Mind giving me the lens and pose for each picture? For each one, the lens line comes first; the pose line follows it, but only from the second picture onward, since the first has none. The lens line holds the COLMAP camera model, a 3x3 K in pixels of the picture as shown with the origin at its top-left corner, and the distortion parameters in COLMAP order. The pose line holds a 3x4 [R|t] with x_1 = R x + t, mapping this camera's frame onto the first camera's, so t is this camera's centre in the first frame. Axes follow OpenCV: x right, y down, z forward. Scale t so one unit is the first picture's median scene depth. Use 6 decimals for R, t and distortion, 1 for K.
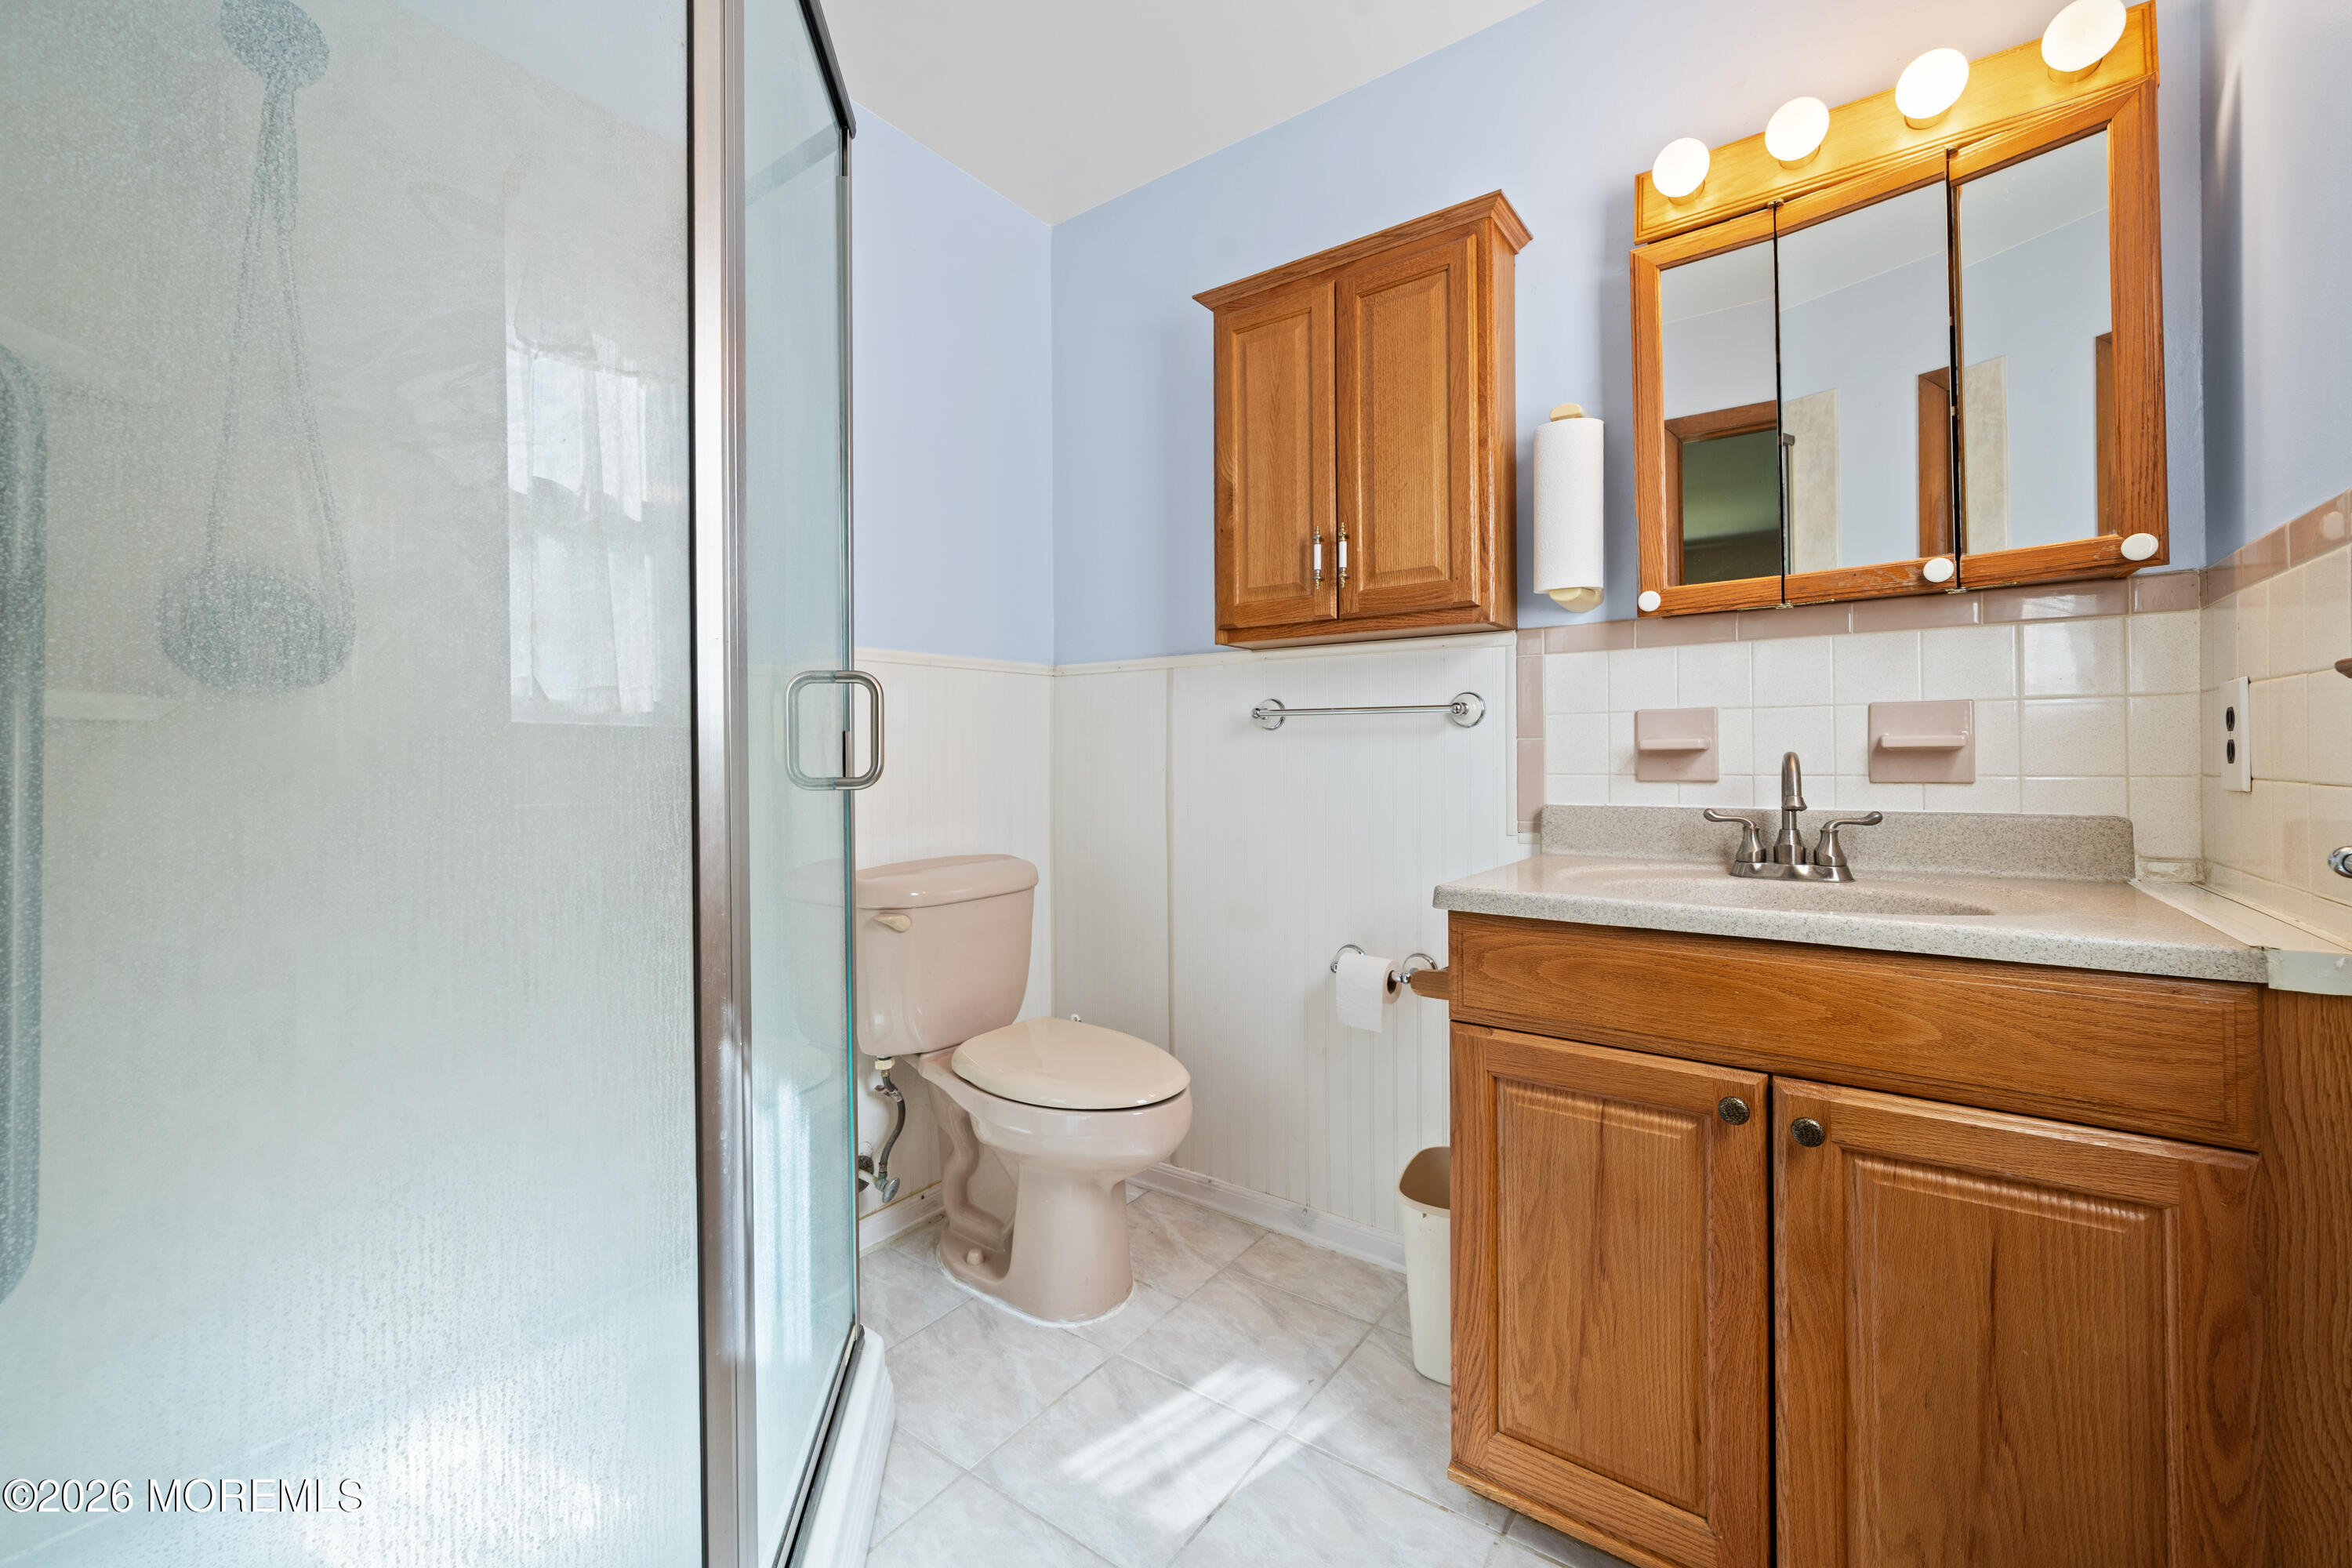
lens RADIAL K [[929.8, 0, 1189.1], [0, 929.8, 774.5], [0, 0, 1]] dist [-0.003901, 0.000776]
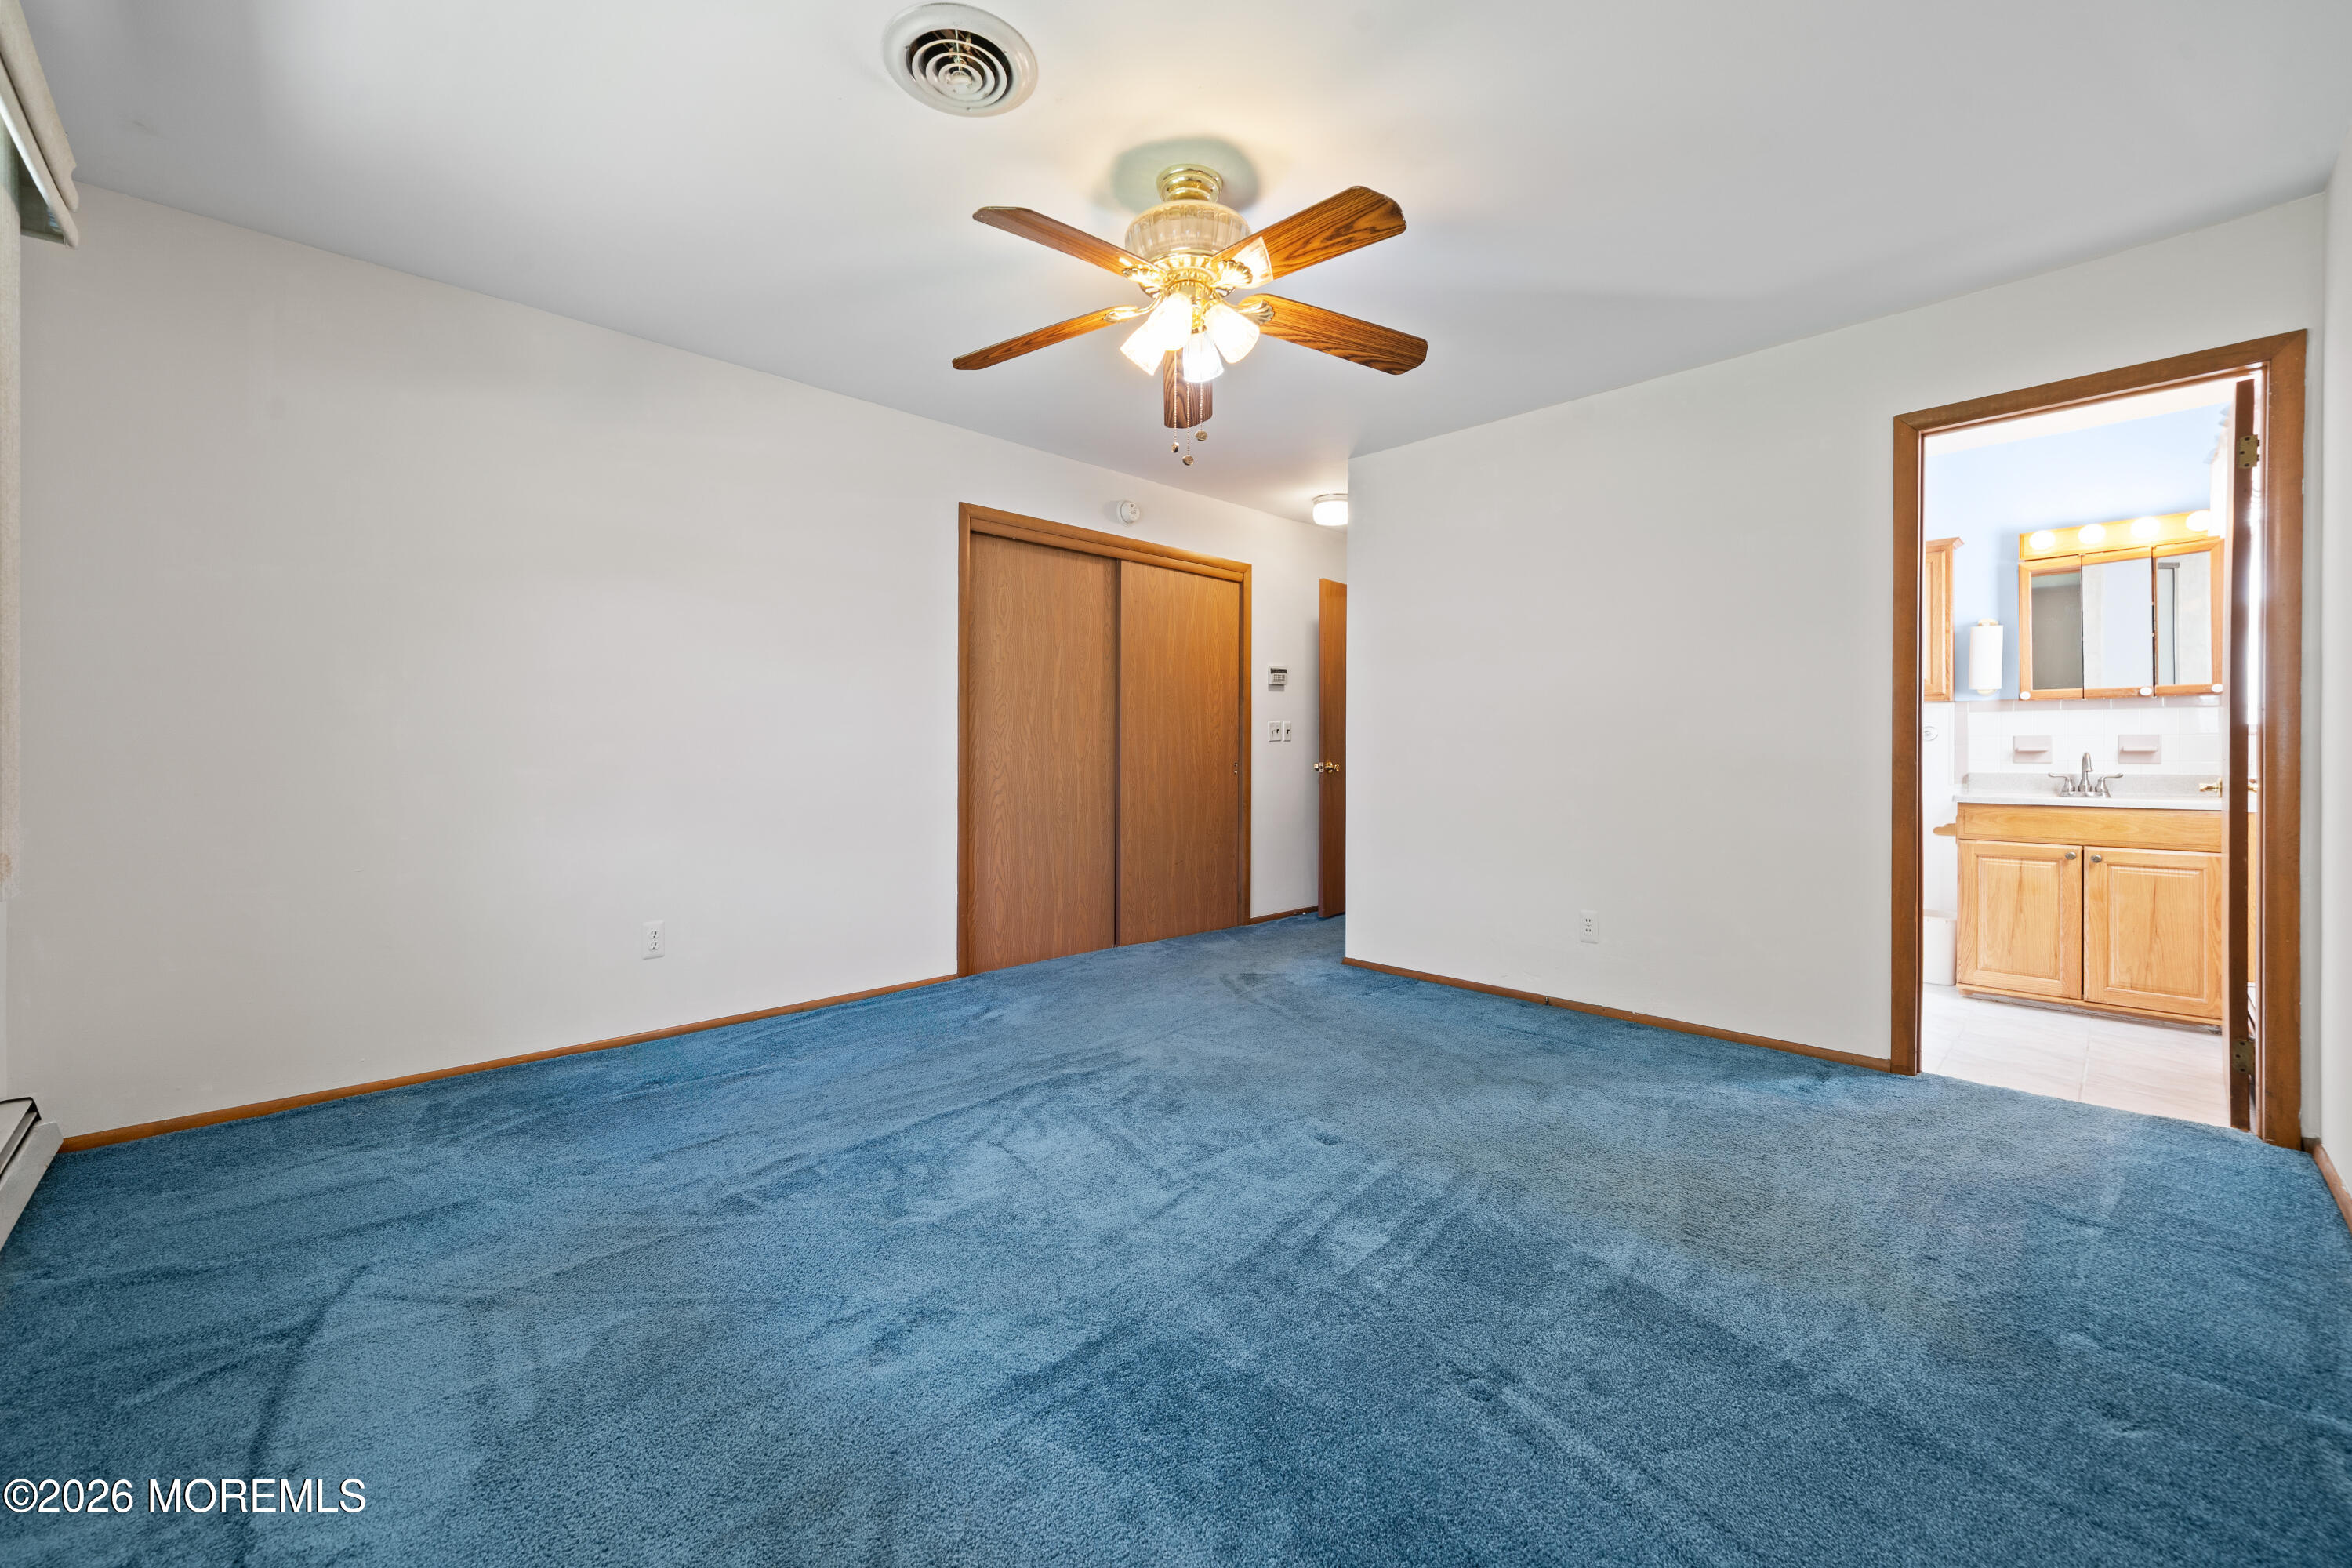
lens RADIAL K [[929.8, 0, 1164.4], [0, 929.8, 770.3], [0, 0, 1]] dist [-0.003901, 0.000776]
pose [[0.985449, 0.010812, -0.169628, -1.748737], [-0.010365, 0.999940, 0.003522, 0.053756], [0.169656, -0.001713, 0.985502, -2.409766]]
